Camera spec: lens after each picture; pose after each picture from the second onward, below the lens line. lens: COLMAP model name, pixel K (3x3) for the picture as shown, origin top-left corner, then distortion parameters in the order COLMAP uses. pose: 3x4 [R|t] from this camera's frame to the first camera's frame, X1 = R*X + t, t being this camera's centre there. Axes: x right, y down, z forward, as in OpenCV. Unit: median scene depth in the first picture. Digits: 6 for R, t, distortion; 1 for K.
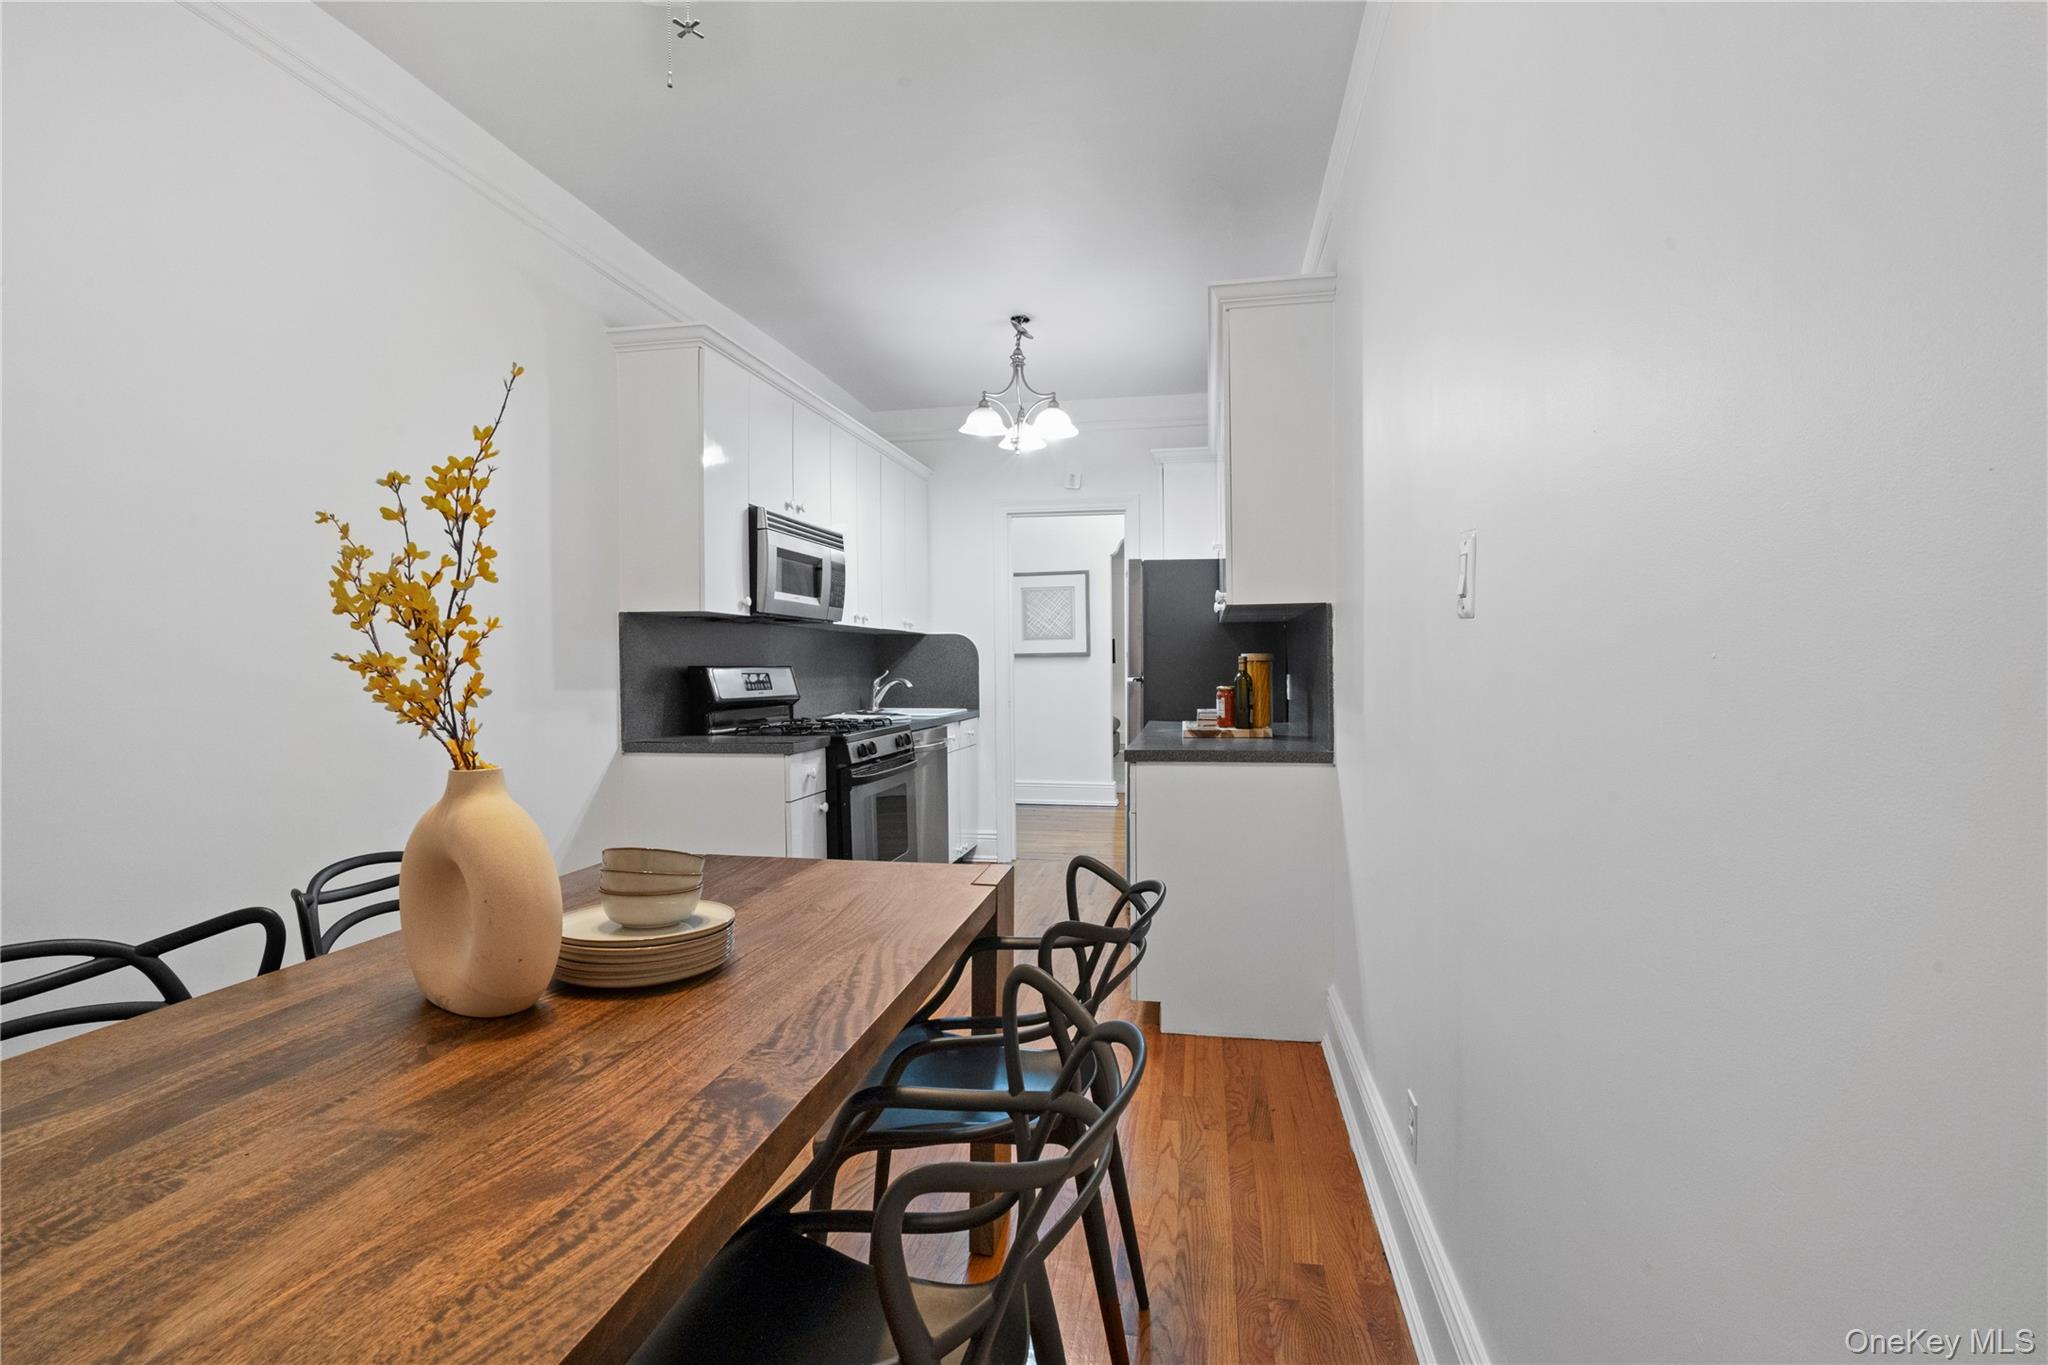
lens RADIAL K [[970.0, 0, 1032.2], [0, 970.0, 663.1], [0, 0, 1]] dist [-0.001909, -0.000222]
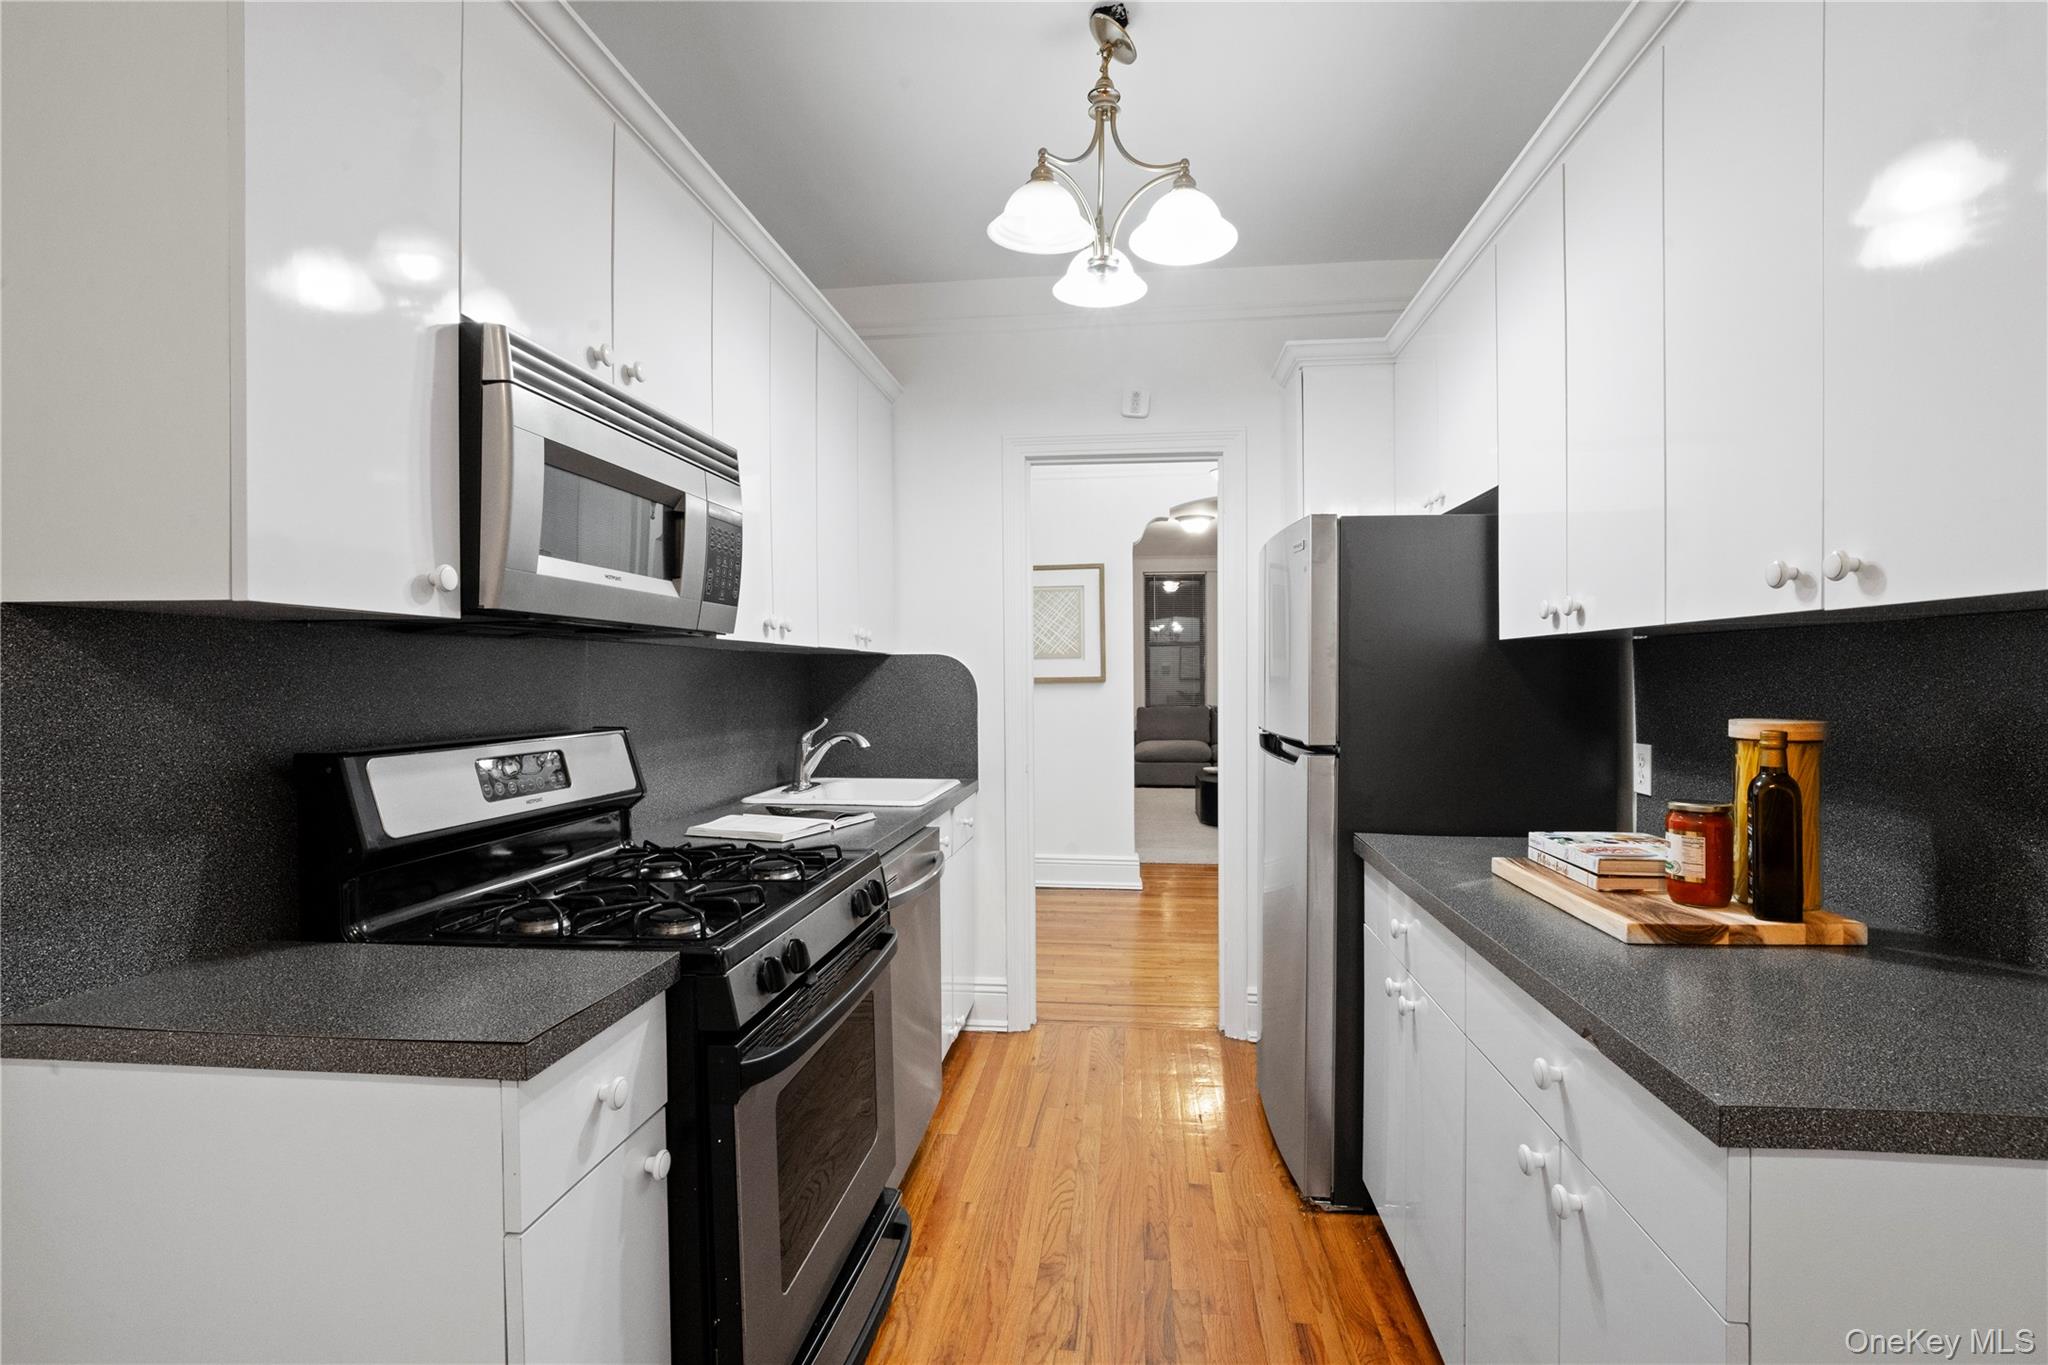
lens RADIAL K [[970.0, 0, 1032.2], [0, 970.0, 663.1], [0, 0, 1]] dist [-0.001909, -0.000222]
pose [[0.997444, 0.002514, 0.071405, -0.085924], [-0.001661, 0.999927, -0.012003, -0.023499], [-0.071430, 0.011854, 0.997375, 0.523103]]
